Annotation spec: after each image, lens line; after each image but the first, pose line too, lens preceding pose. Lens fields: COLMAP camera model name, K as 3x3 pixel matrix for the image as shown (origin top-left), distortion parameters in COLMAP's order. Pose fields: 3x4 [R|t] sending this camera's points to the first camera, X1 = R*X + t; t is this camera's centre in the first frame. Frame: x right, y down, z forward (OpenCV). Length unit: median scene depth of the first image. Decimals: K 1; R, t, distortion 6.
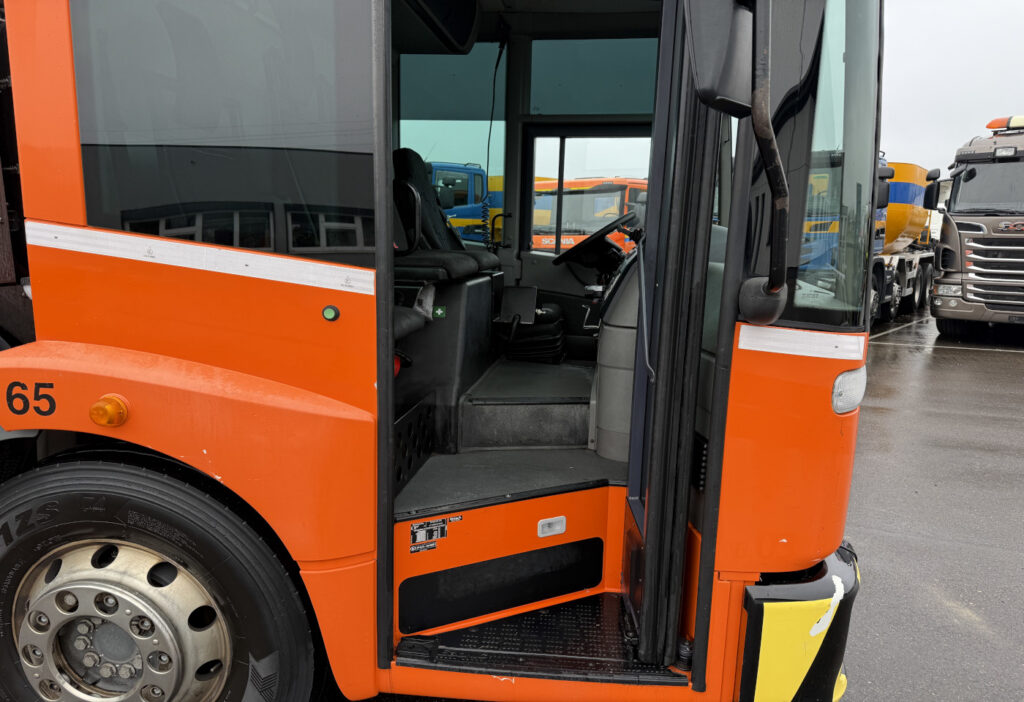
lens RADIAL K [[701.7, 0, 485.8], [0, 701.7, 354.8], [0, 0, 1]] dist [0.107962, -0.098261]
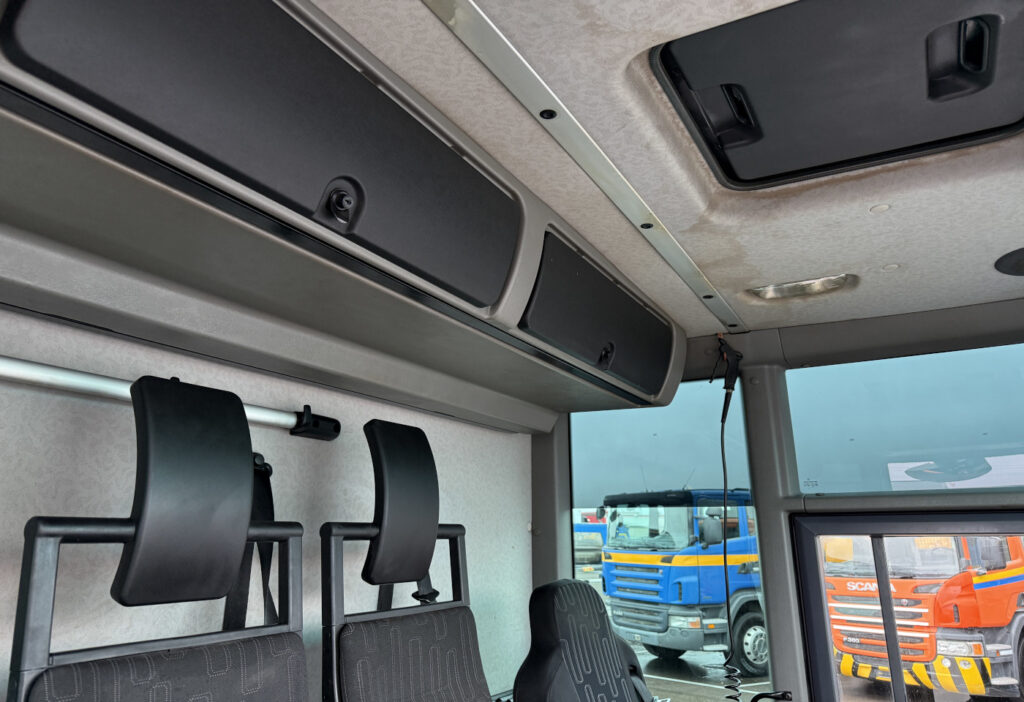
lens RADIAL K [[700.9, 0, 512.7], [0, 700.9, 315.7], [0, 0, 1]] dist [-0.003551, -0.002639]
pose [[0.942956, -0.126509, -0.307943, 0.036790], [-0.033762, 0.883878, -0.466497, -0.201133], [0.331200, 0.450282, 0.829188, 0.423085]]
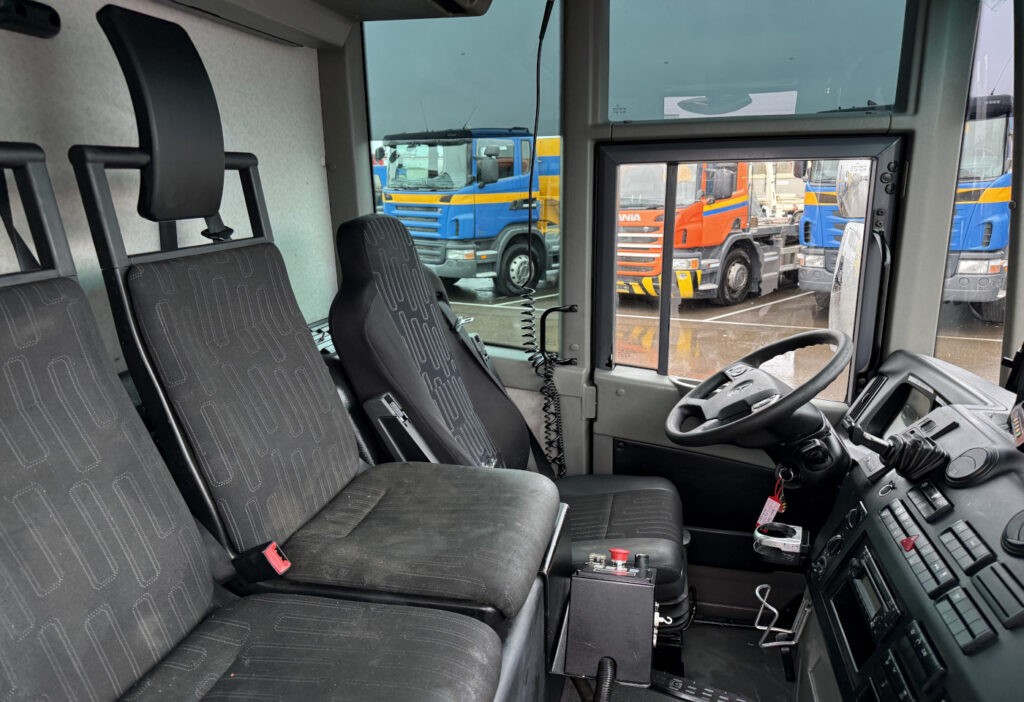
lens RADIAL K [[701.7, 0, 485.8], [0, 701.7, 354.8], [0, 0, 1]] dist [0.107962, -0.098261]
pose [[0.996428, -0.029177, -0.079245, 0.008950], [0.034225, 0.997419, 0.063113, -0.201608], [0.077199, -0.065599, 0.994855, 0.455785]]
